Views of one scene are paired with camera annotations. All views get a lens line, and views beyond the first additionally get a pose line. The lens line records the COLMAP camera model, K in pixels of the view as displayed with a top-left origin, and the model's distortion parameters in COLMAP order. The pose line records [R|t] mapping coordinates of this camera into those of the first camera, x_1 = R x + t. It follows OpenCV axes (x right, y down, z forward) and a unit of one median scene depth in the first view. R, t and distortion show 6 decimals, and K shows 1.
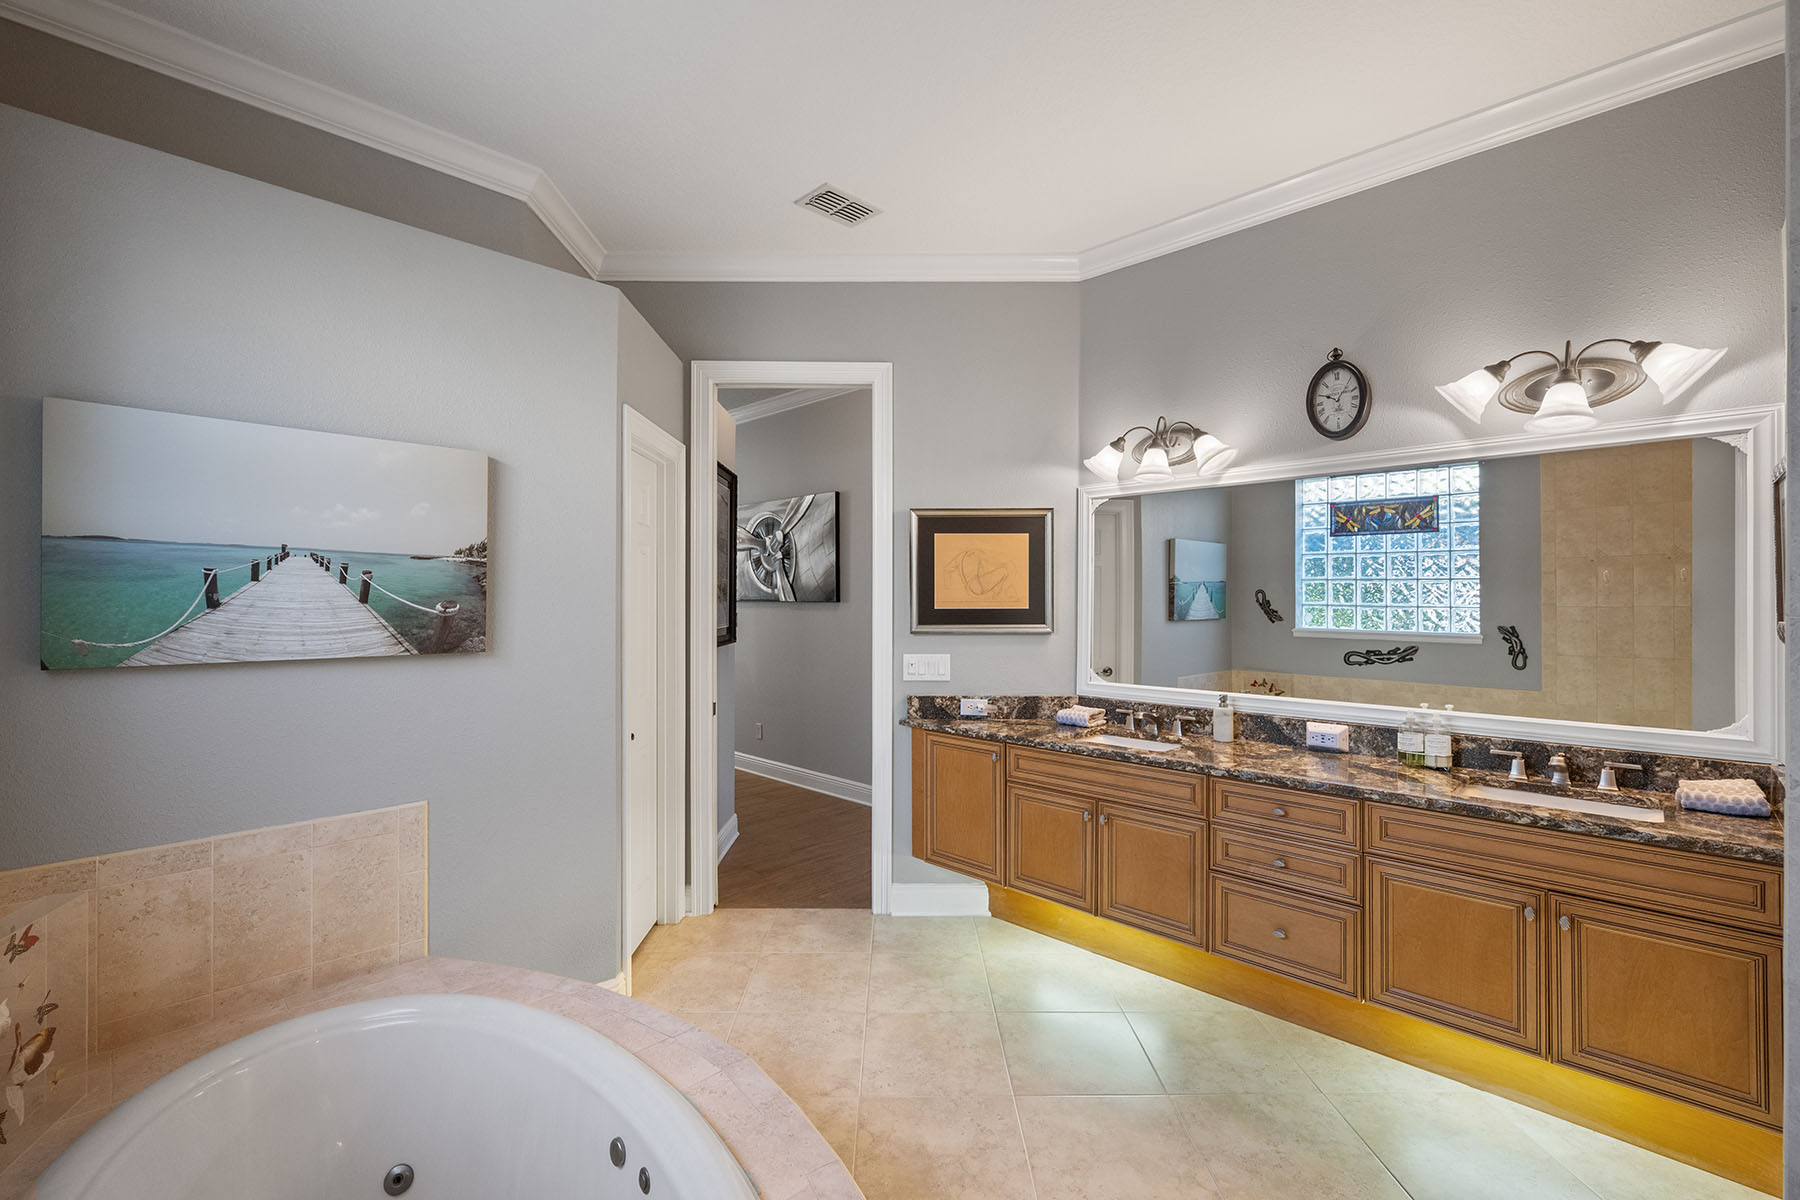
lens RADIAL K [[780.6, 0, 900.0], [0, 780.6, 600.0], [0, 0, 1]] dist [-0.000059, -0.000030]
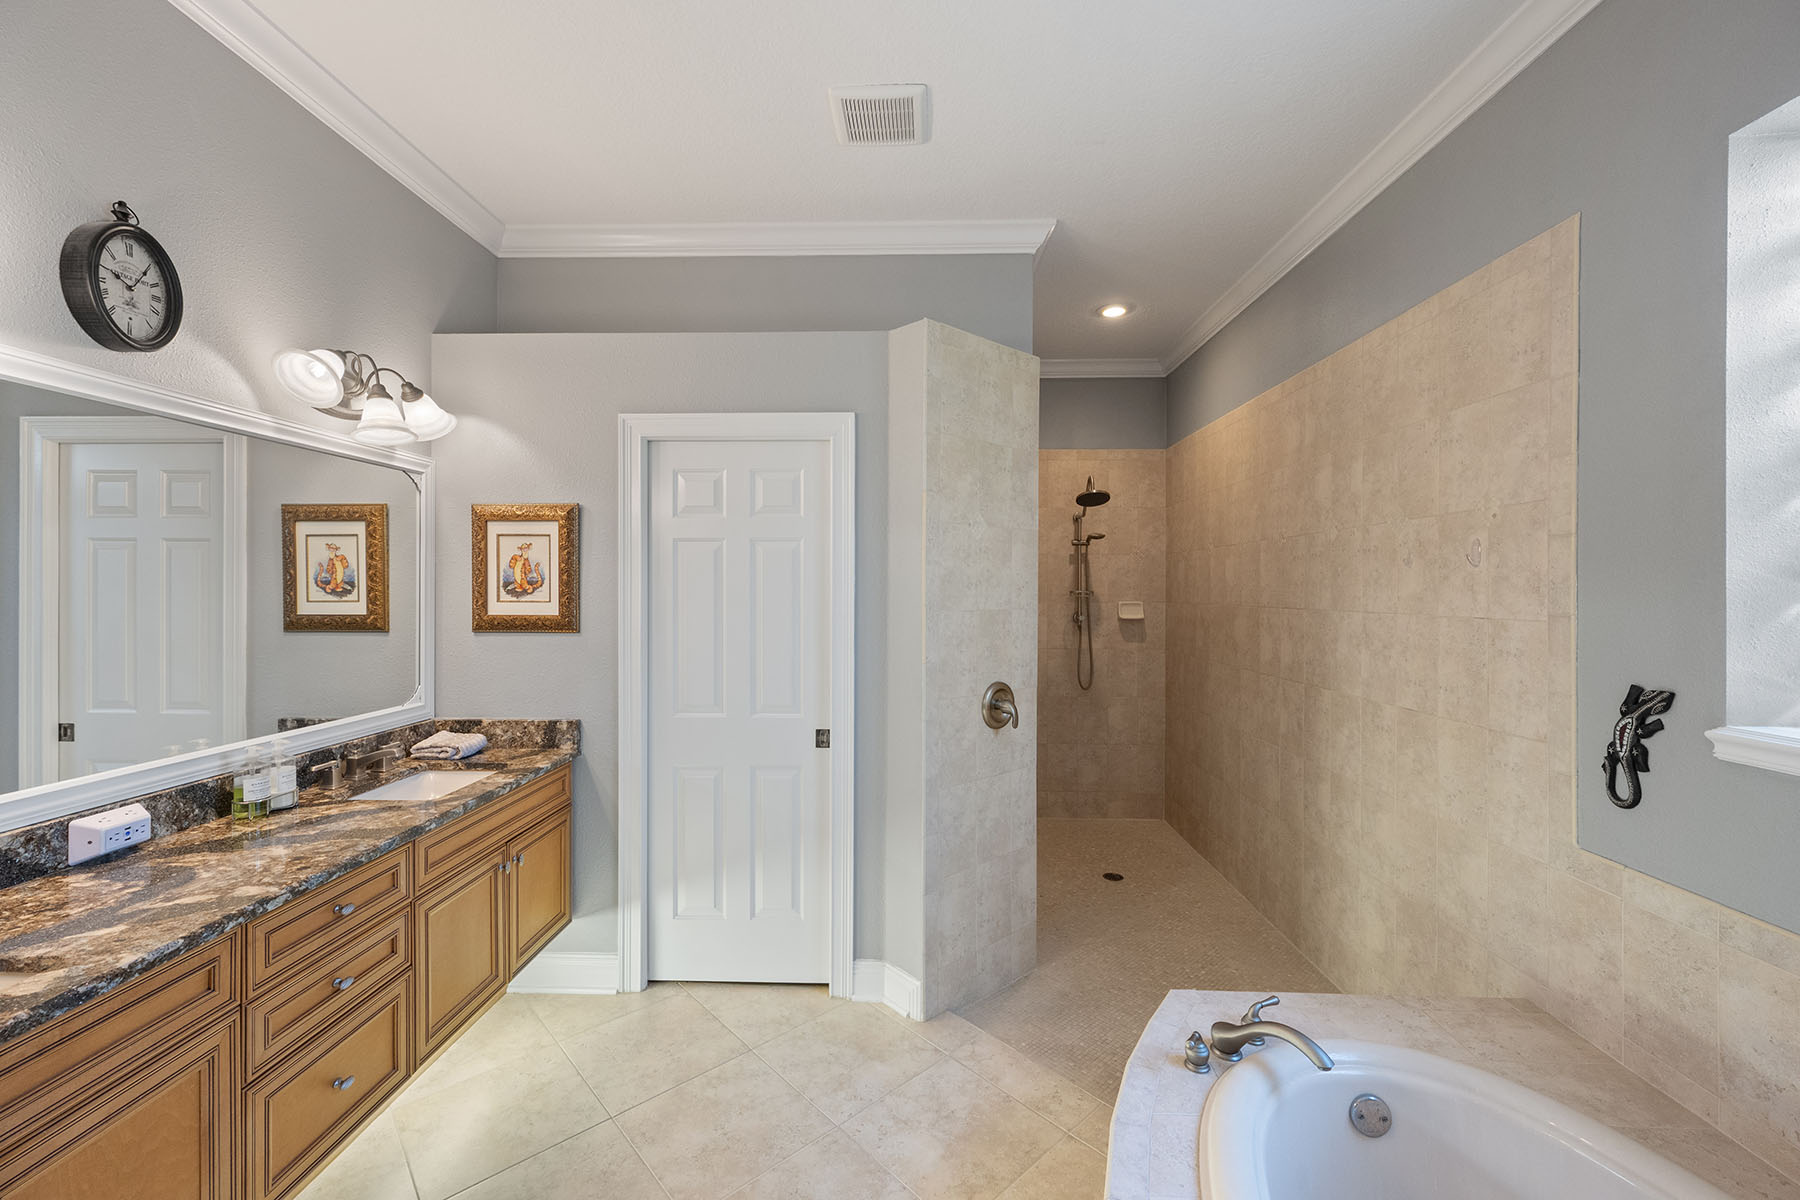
lens RADIAL K [[732.6, 0, 900.0], [0, 732.6, 600.0], [0, 0, 1]] dist [-0.000367, -0.000057]
pose [[-0.675523, -0.016151, 0.737162, -0.294531], [-0.002593, 0.999806, 0.019530, -0.019752], [-0.737335, 0.011281, -0.675433, 0.948792]]
